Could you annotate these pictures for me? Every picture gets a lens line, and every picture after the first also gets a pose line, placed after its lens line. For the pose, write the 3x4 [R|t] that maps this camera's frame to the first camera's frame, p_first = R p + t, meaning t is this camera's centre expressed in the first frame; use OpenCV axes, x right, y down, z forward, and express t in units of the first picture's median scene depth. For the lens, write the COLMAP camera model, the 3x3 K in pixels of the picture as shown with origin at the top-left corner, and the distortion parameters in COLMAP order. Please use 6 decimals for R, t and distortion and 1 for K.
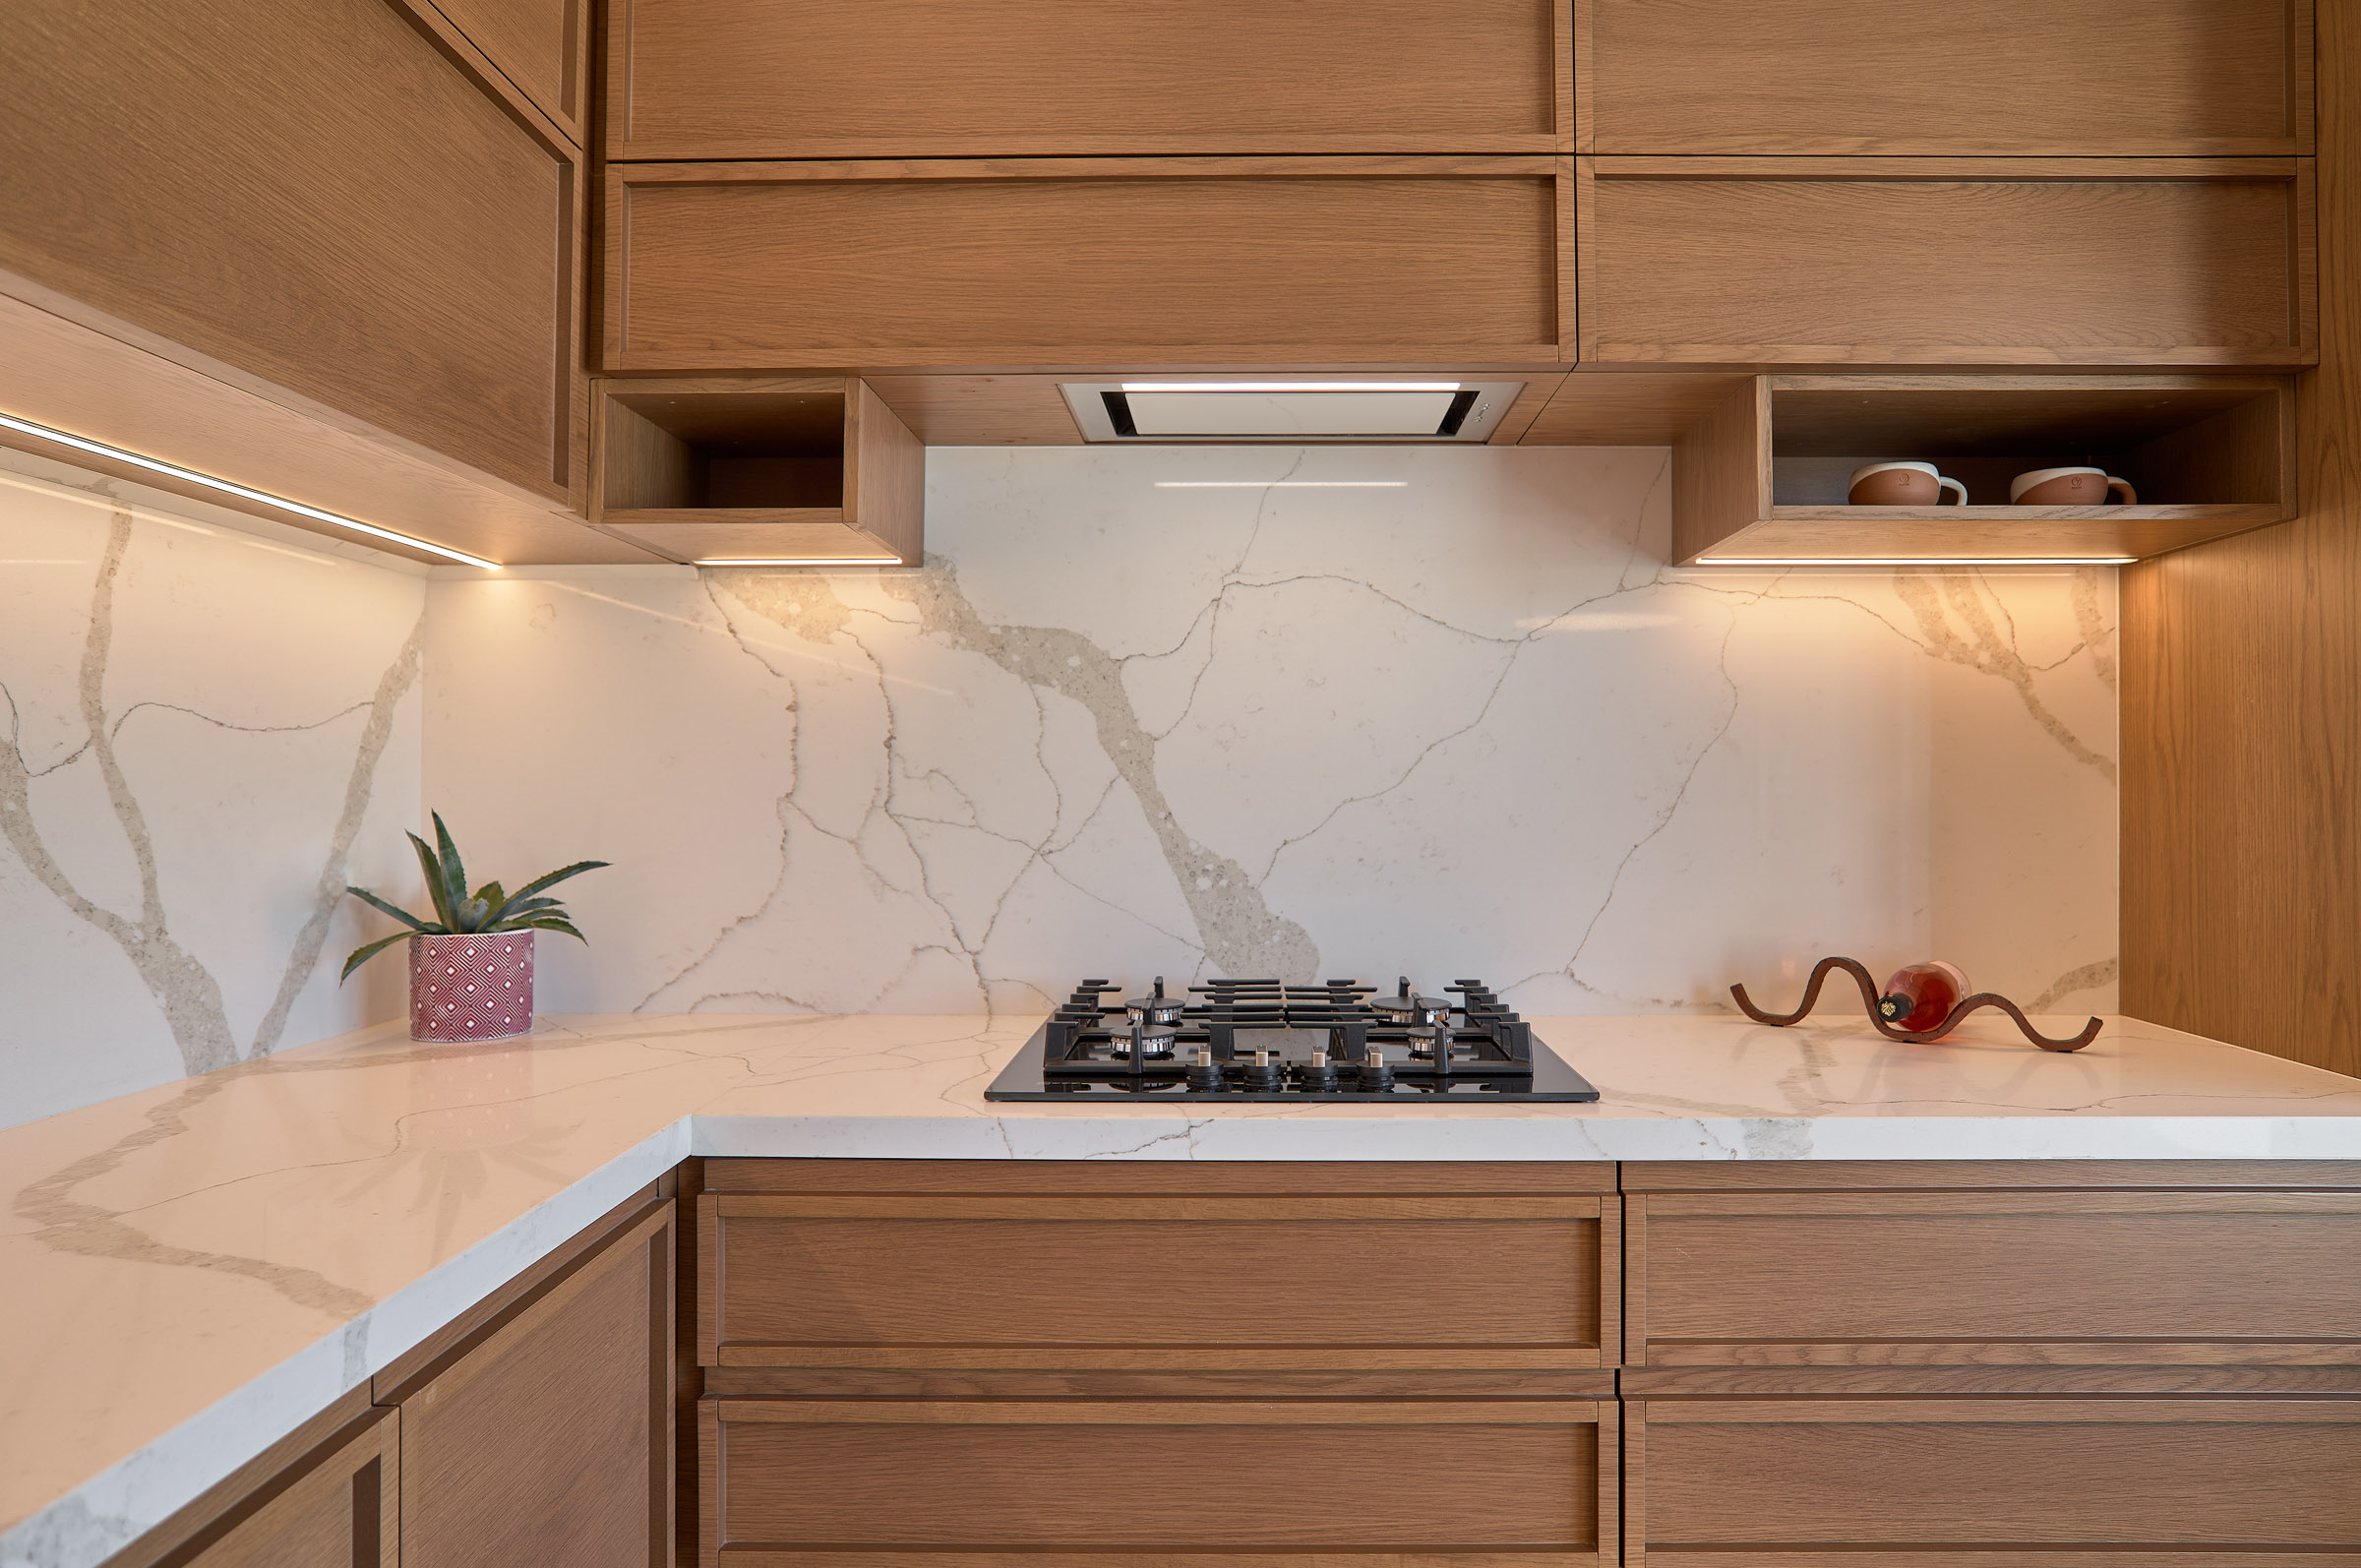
lens RADIAL K [[1439.2, 0, 1232.7], [0, 1439.2, 751.5], [0, 0, 1]] dist [-0.045801, 0.026958]
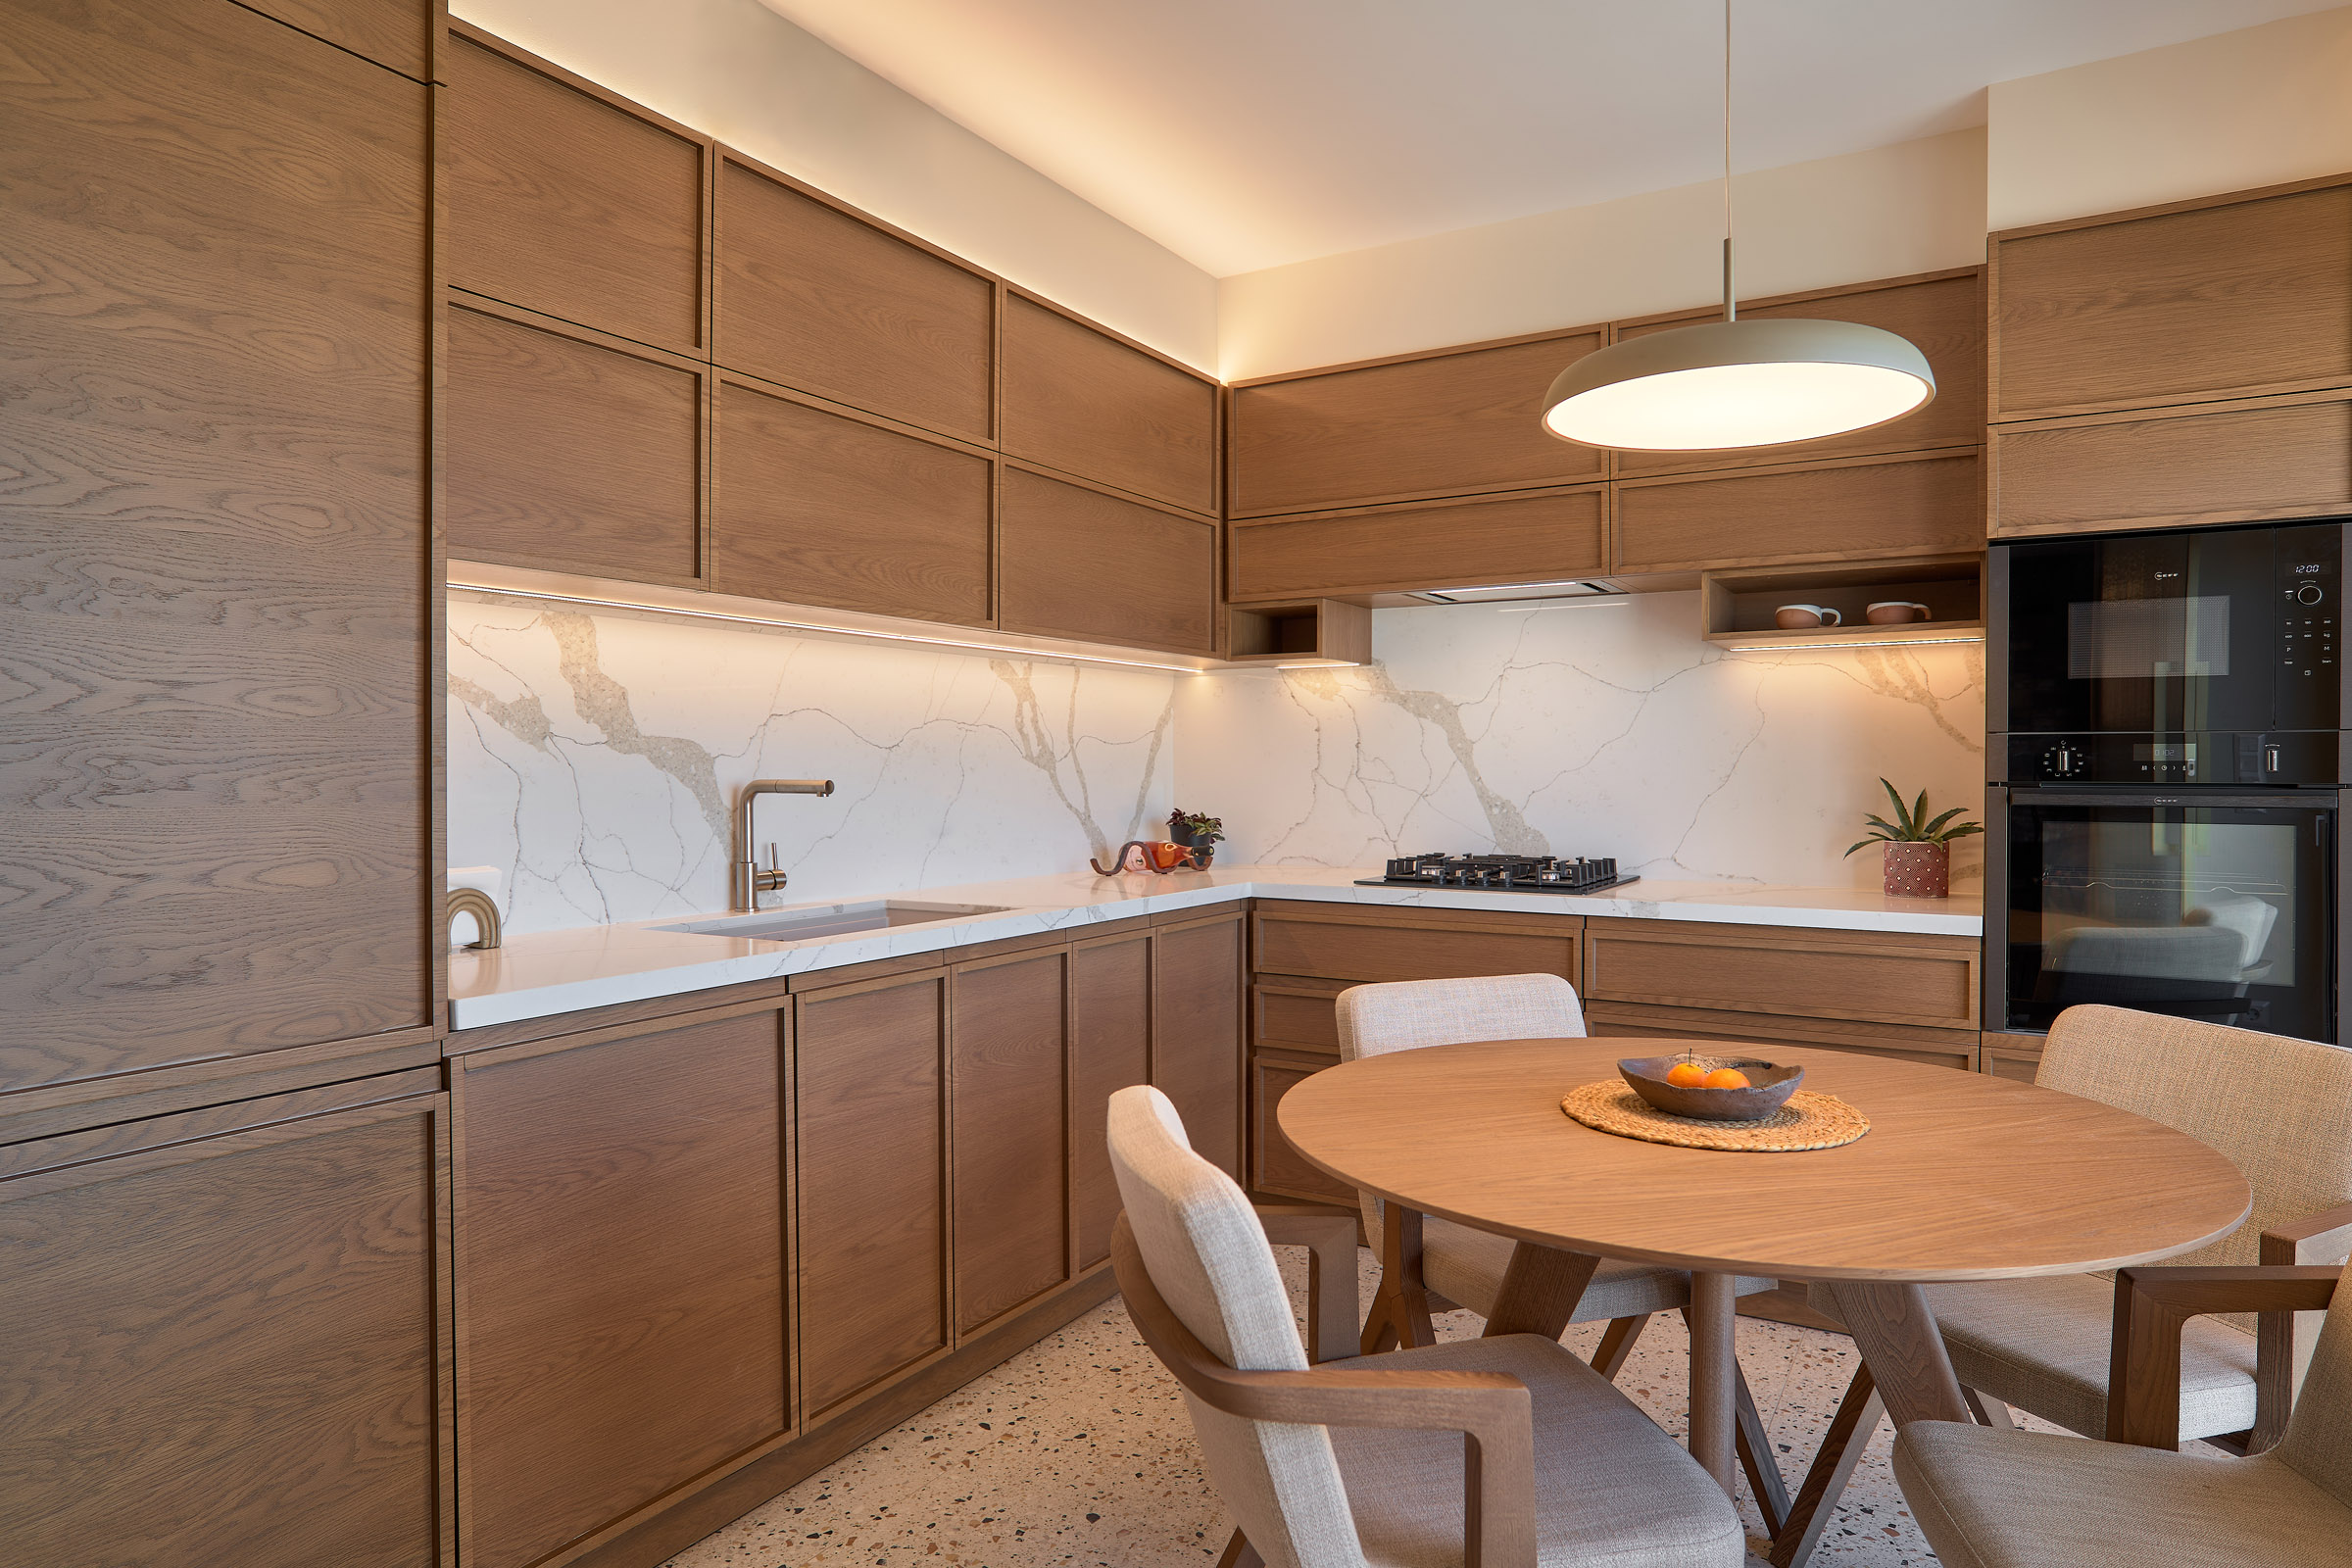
lens RADIAL K [[1433.7, 0, 1217.3], [0, 1433.7, 791.6], [0, 0, 1]] dist [-0.045801, 0.026958]
pose [[0.870525, 0.008395, -0.492053, 0.798767], [0.012404, 0.999163, 0.038991, -0.028374], [0.491968, -0.040046, 0.869692, -1.245857]]
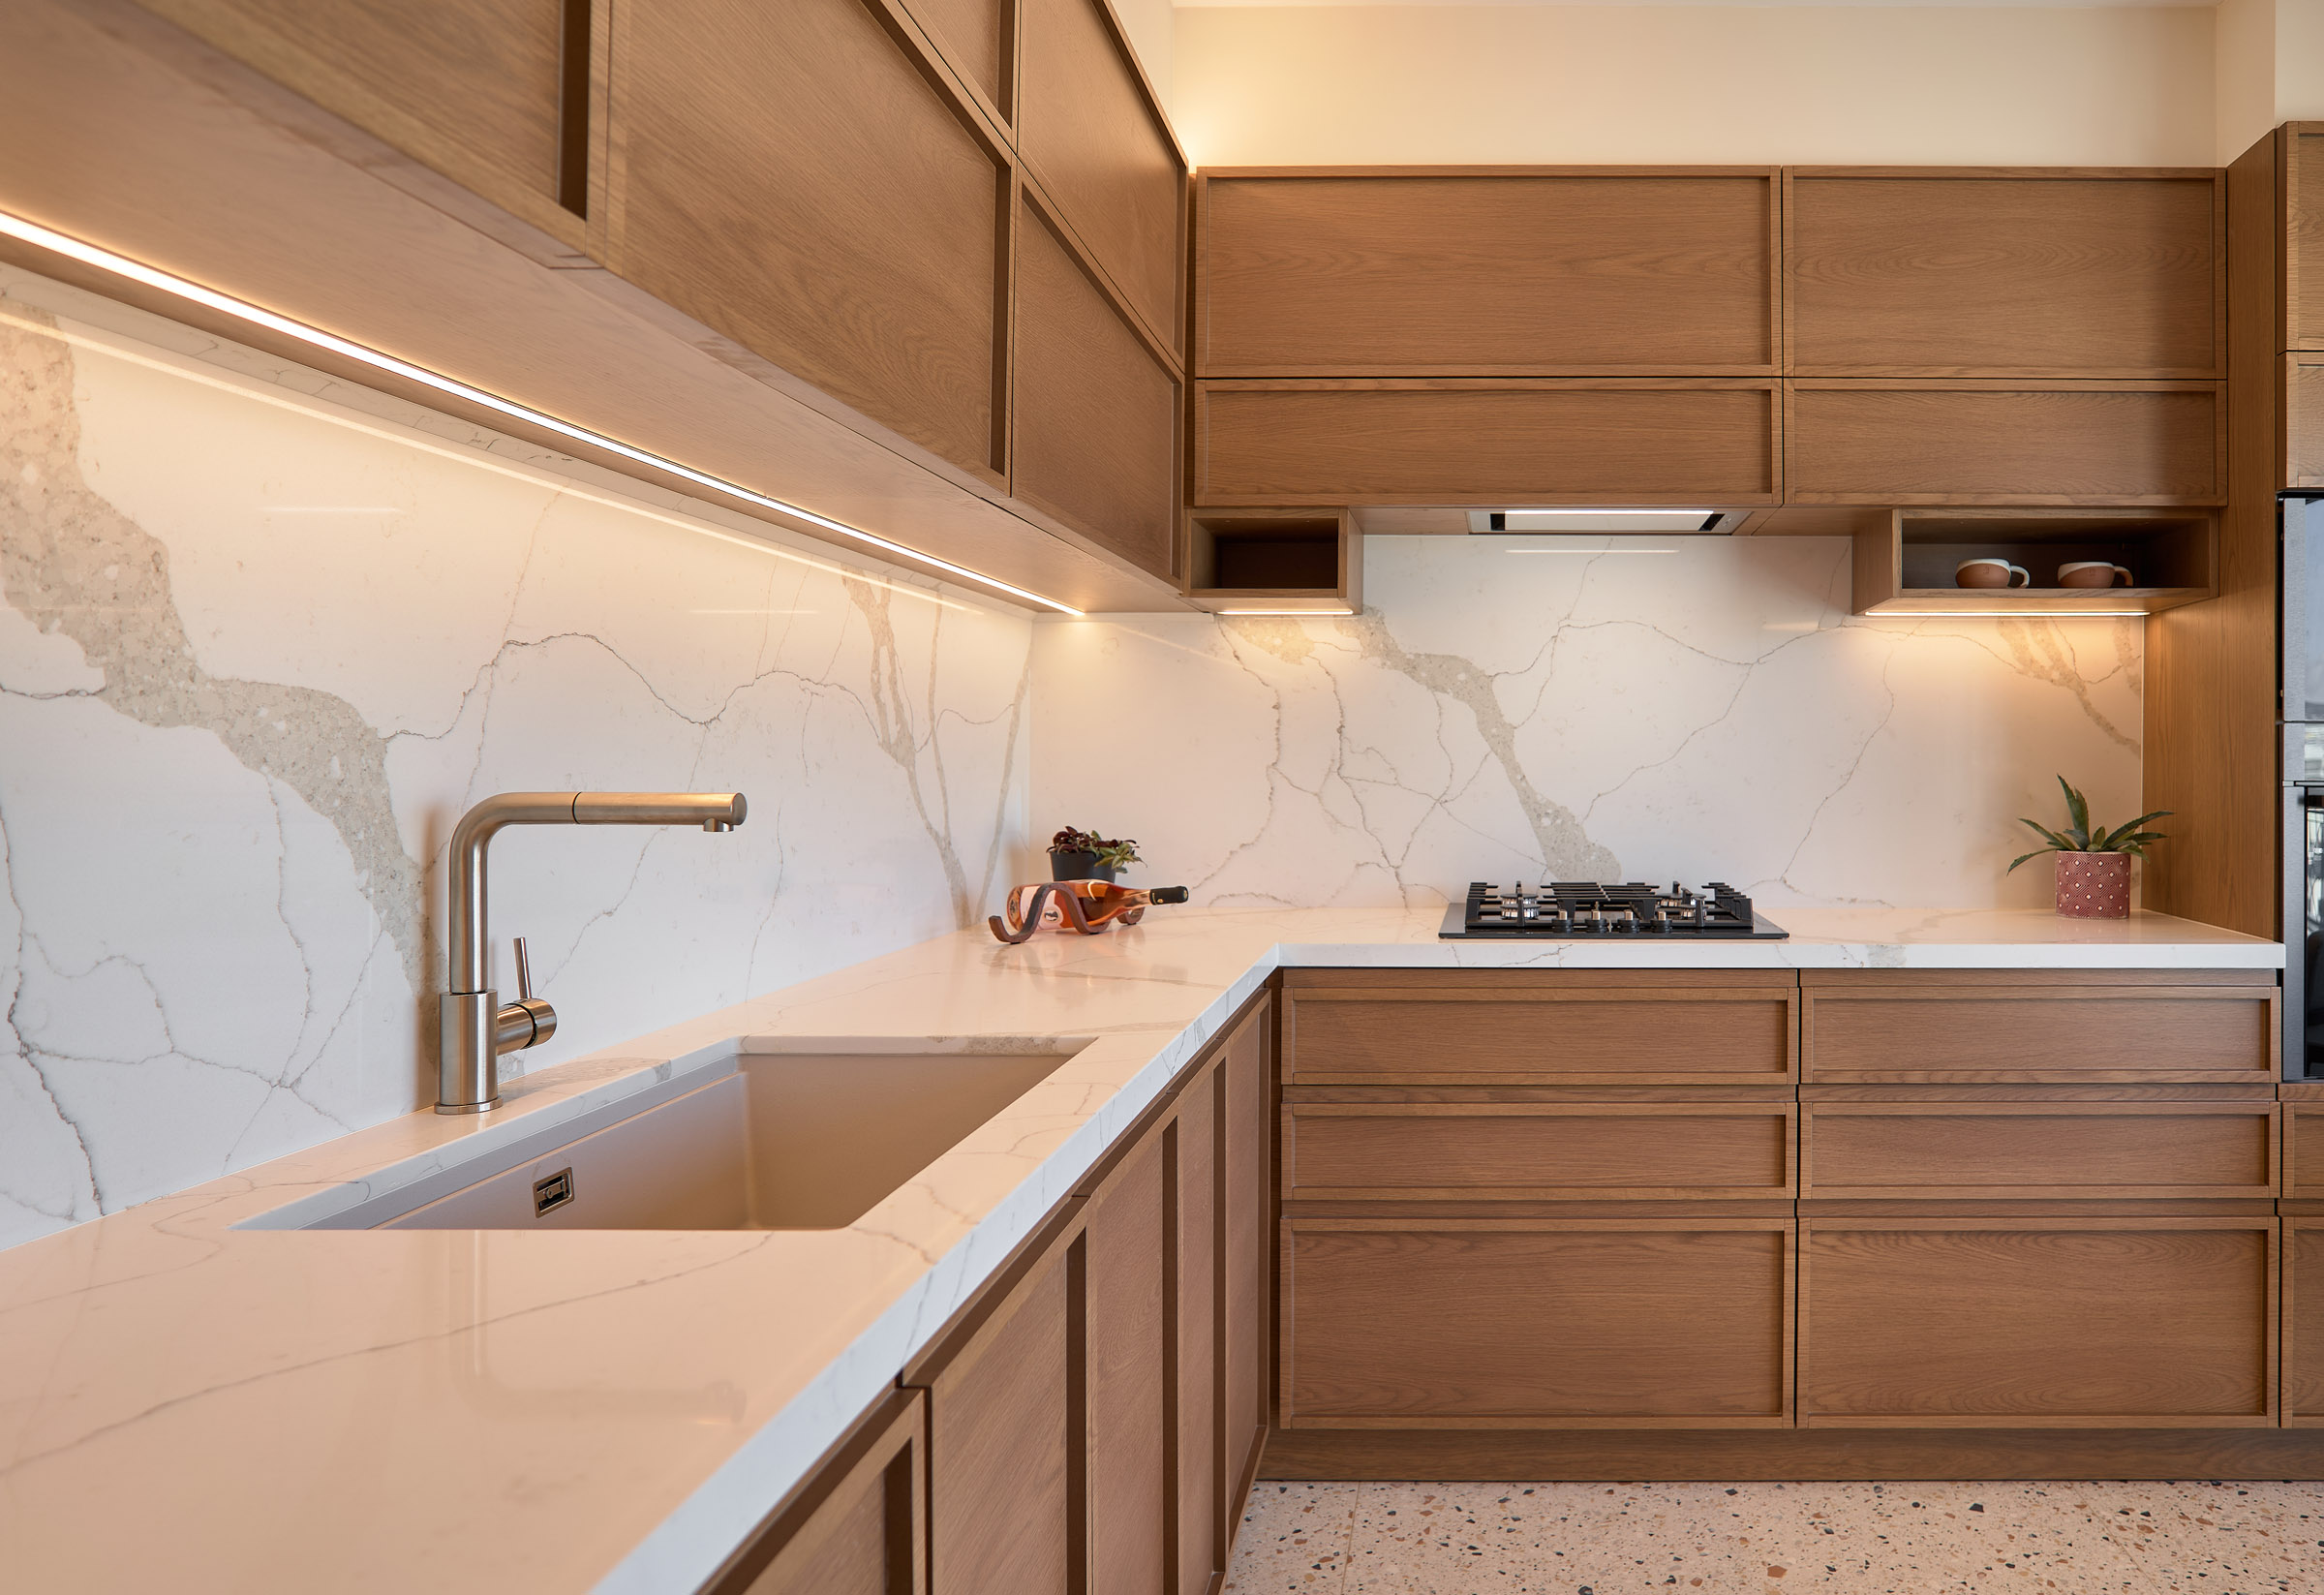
lens RADIAL K [[1512.1, 0, 1512.2], [0, 1512.1, 750.4], [0, 0, 1]] dist [-0.043070, 0.017191]
pose [[0.999854, 0.001564, 0.017022, -0.101719], [-0.001889, 0.999816, 0.019097, -0.018423], [-0.016989, -0.019127, 0.999673, -0.743143]]
